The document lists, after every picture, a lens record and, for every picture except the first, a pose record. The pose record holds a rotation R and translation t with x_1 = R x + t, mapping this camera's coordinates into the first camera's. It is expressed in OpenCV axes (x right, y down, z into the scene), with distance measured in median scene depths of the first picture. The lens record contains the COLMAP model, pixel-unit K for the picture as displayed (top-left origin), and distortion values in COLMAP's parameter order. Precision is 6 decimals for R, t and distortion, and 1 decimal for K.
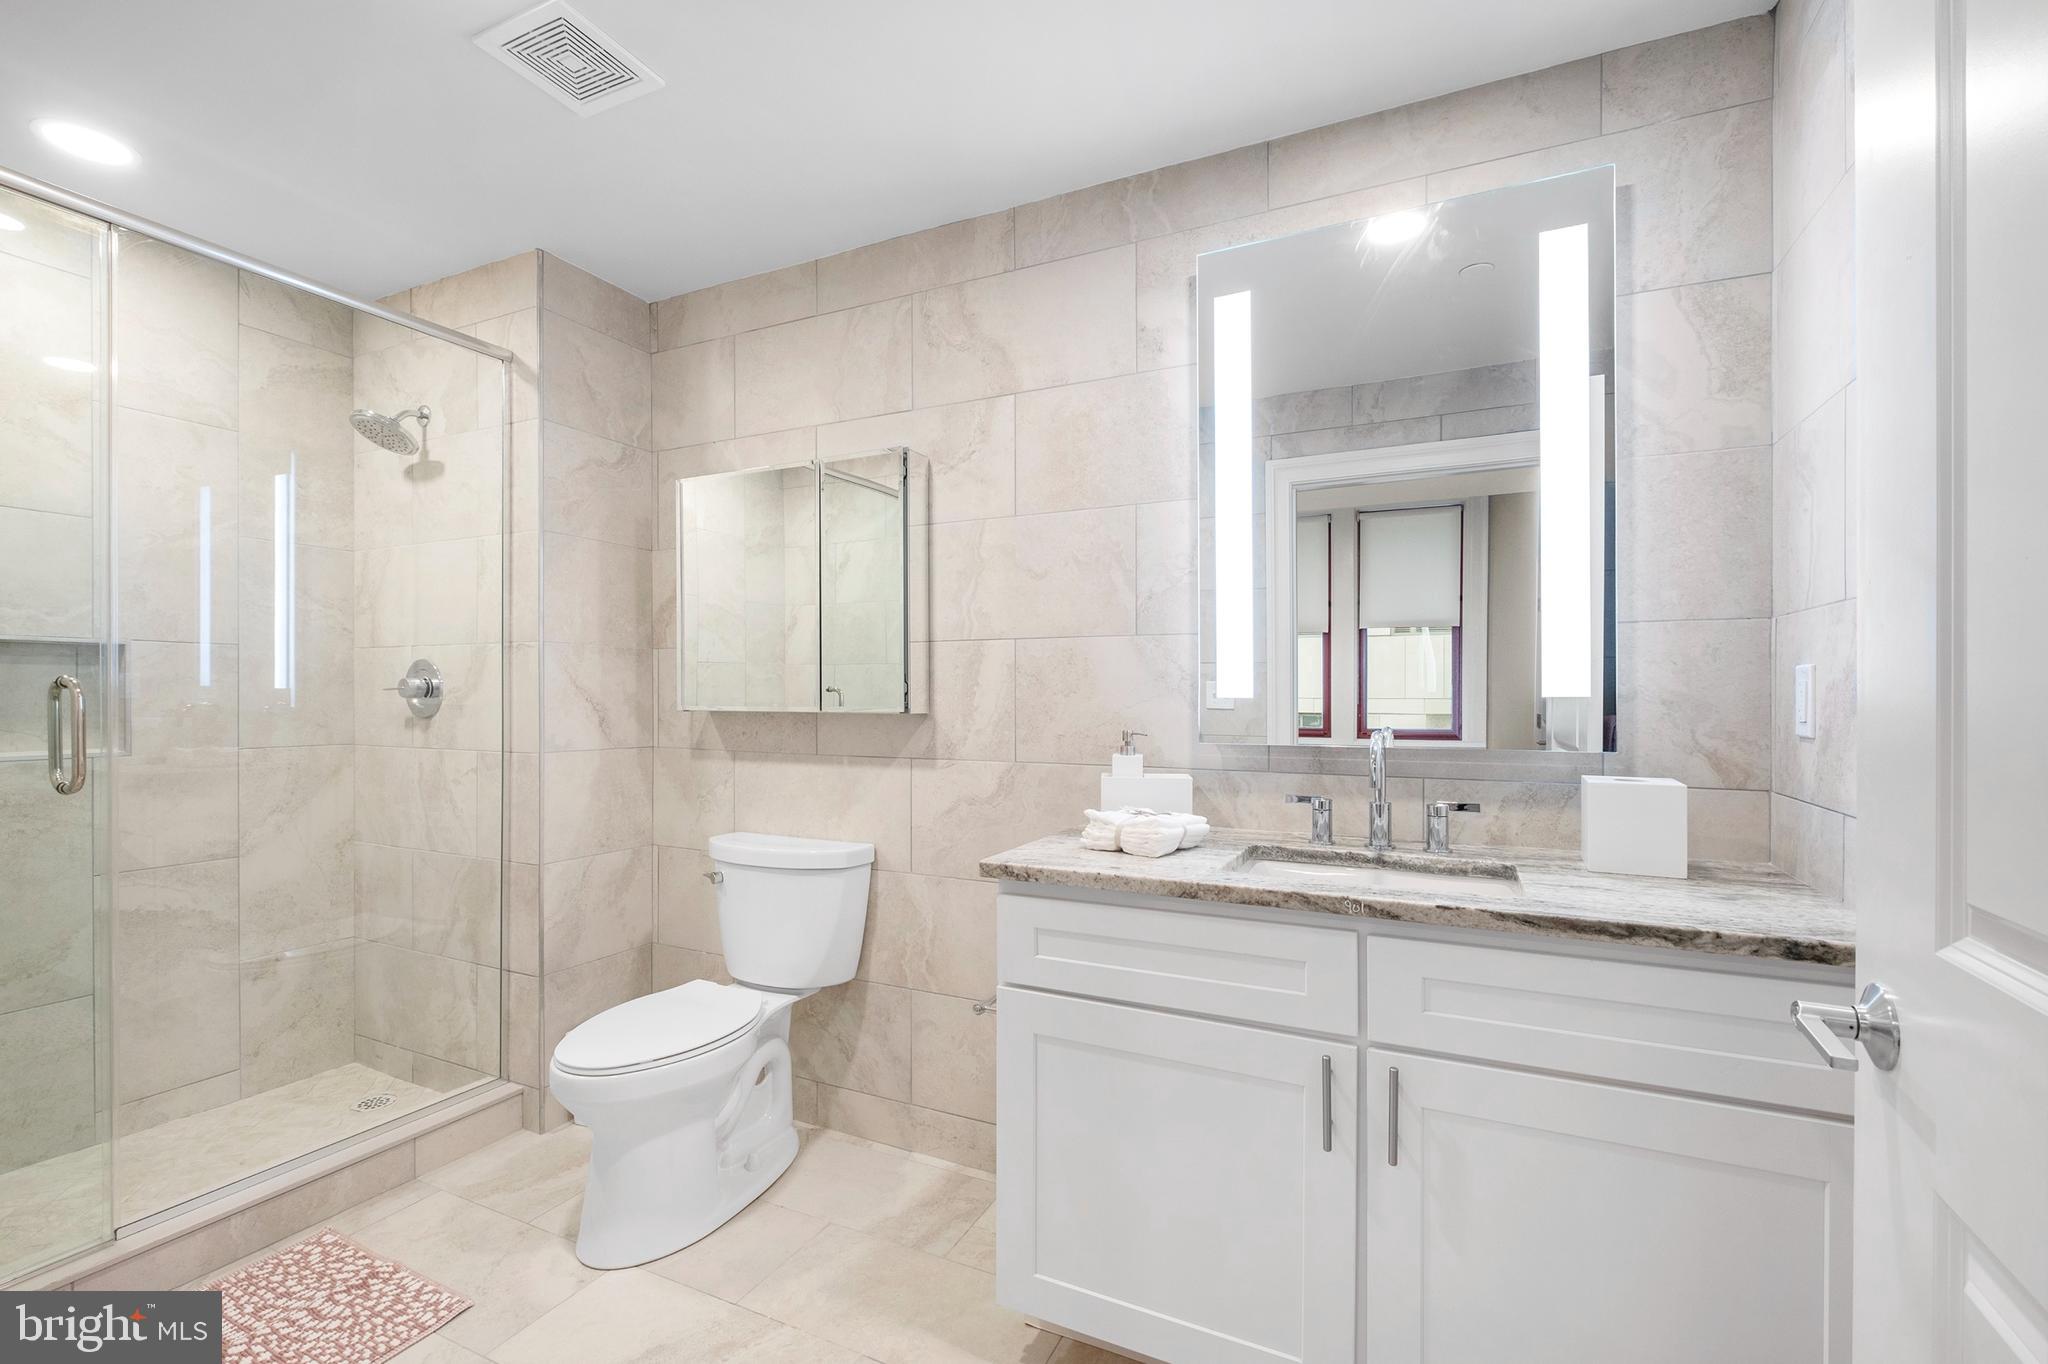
lens RADIAL K [[903.3, 0, 1008.2], [0, 903.3, 689.3], [0, 0, 1]] dist [0.000500, -0.003721]
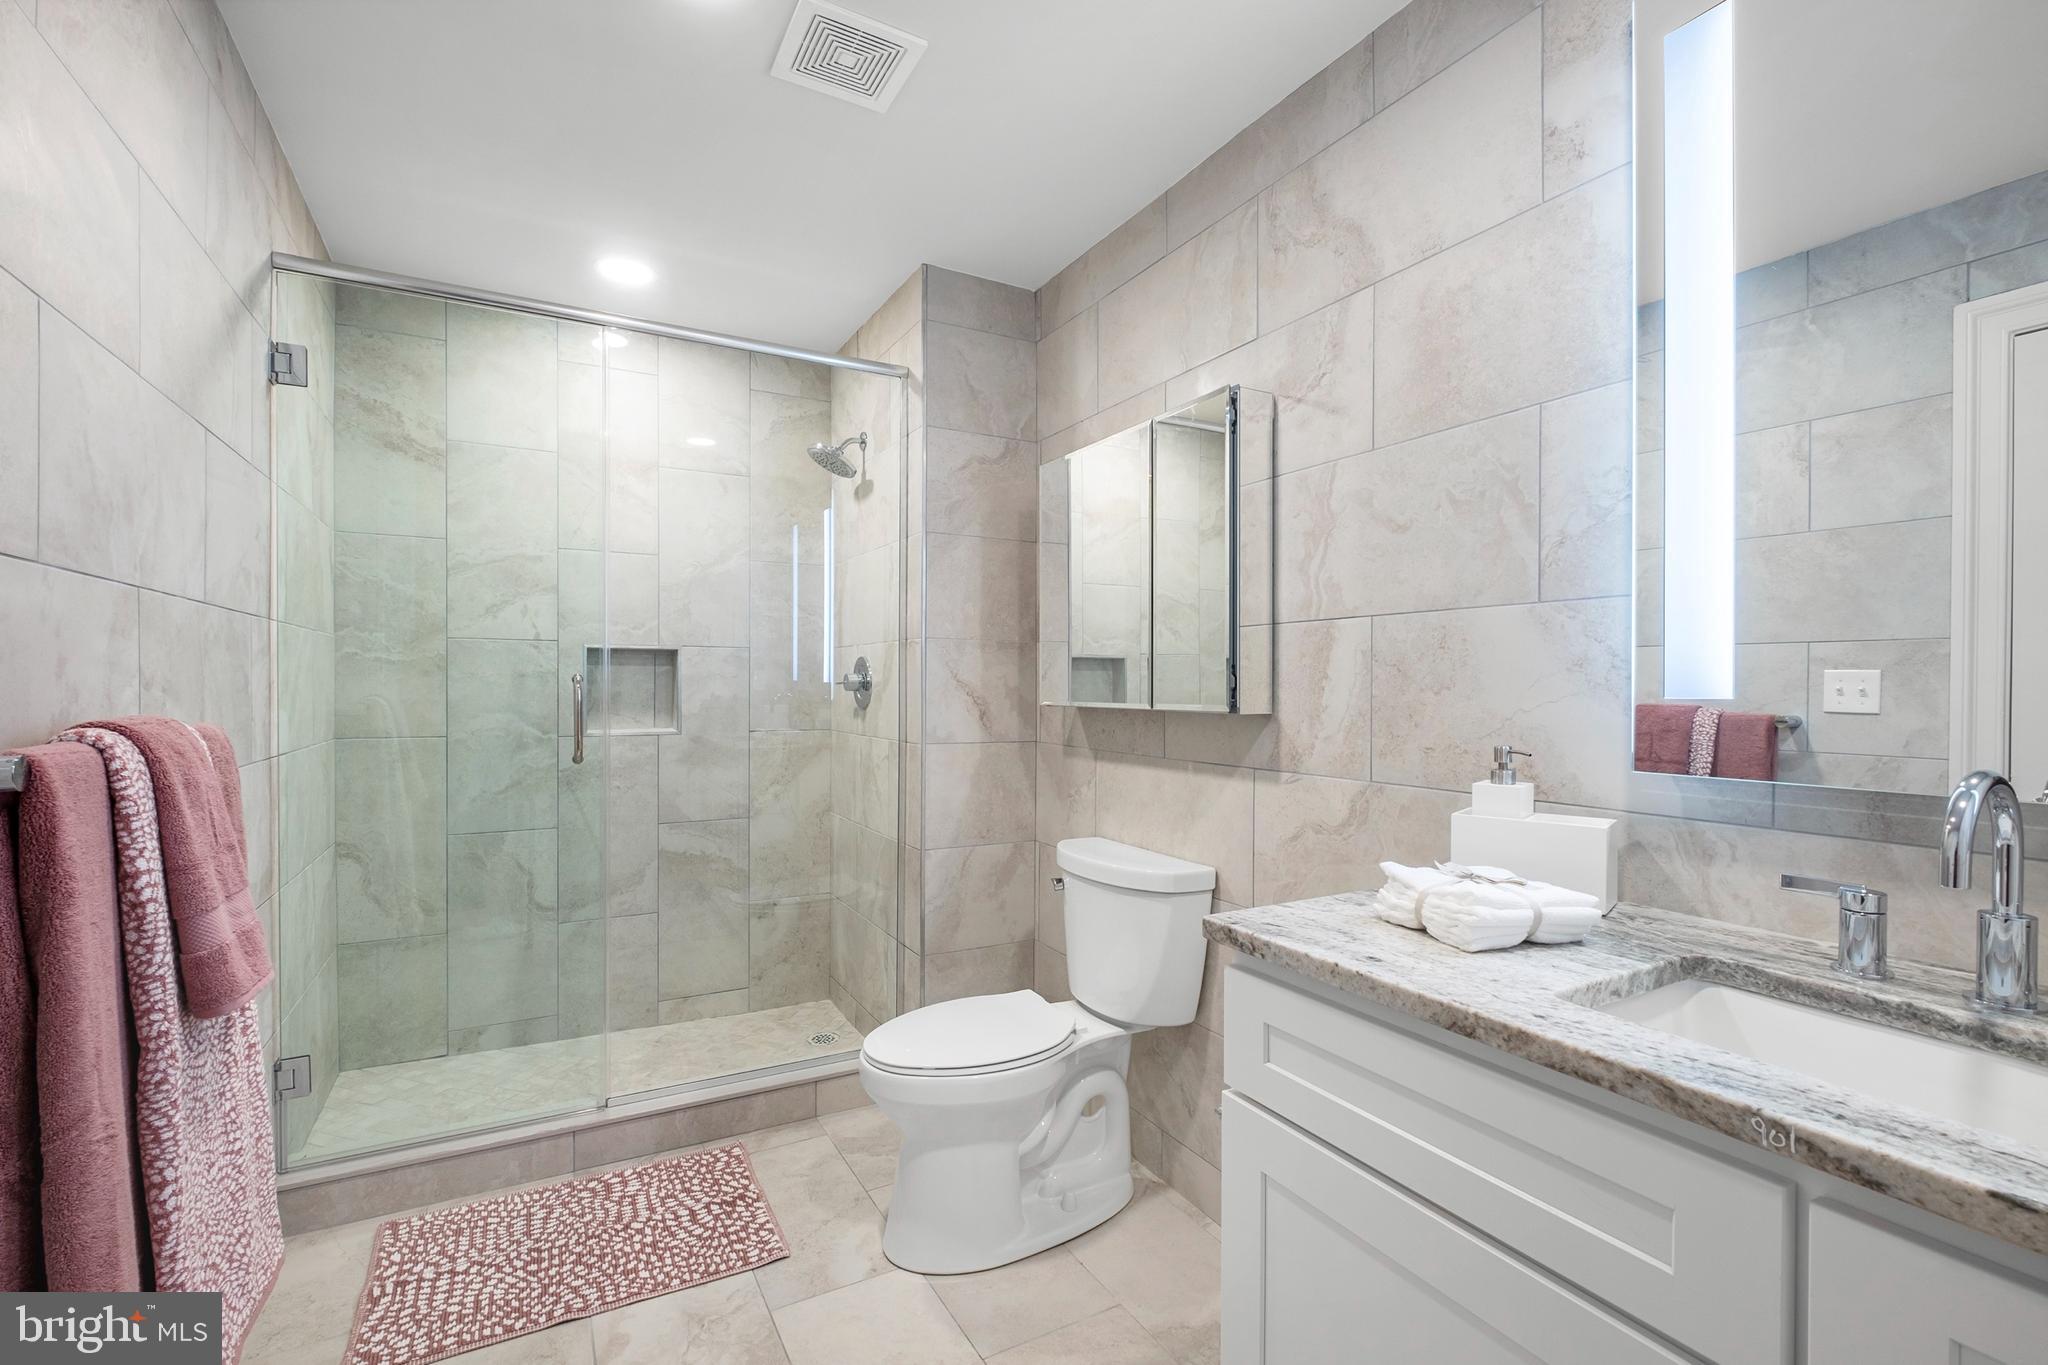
lens RADIAL K [[903.3, 0, 1029.1], [0, 903.3, 688.9], [0, 0, 1]] dist [0.000500, -0.003721]
pose [[0.814324, 0.002811, -0.580403, 0.204478], [0.002870, 0.999957, 0.008869, -0.002902], [0.580403, -0.008889, 0.814281, 0.227073]]
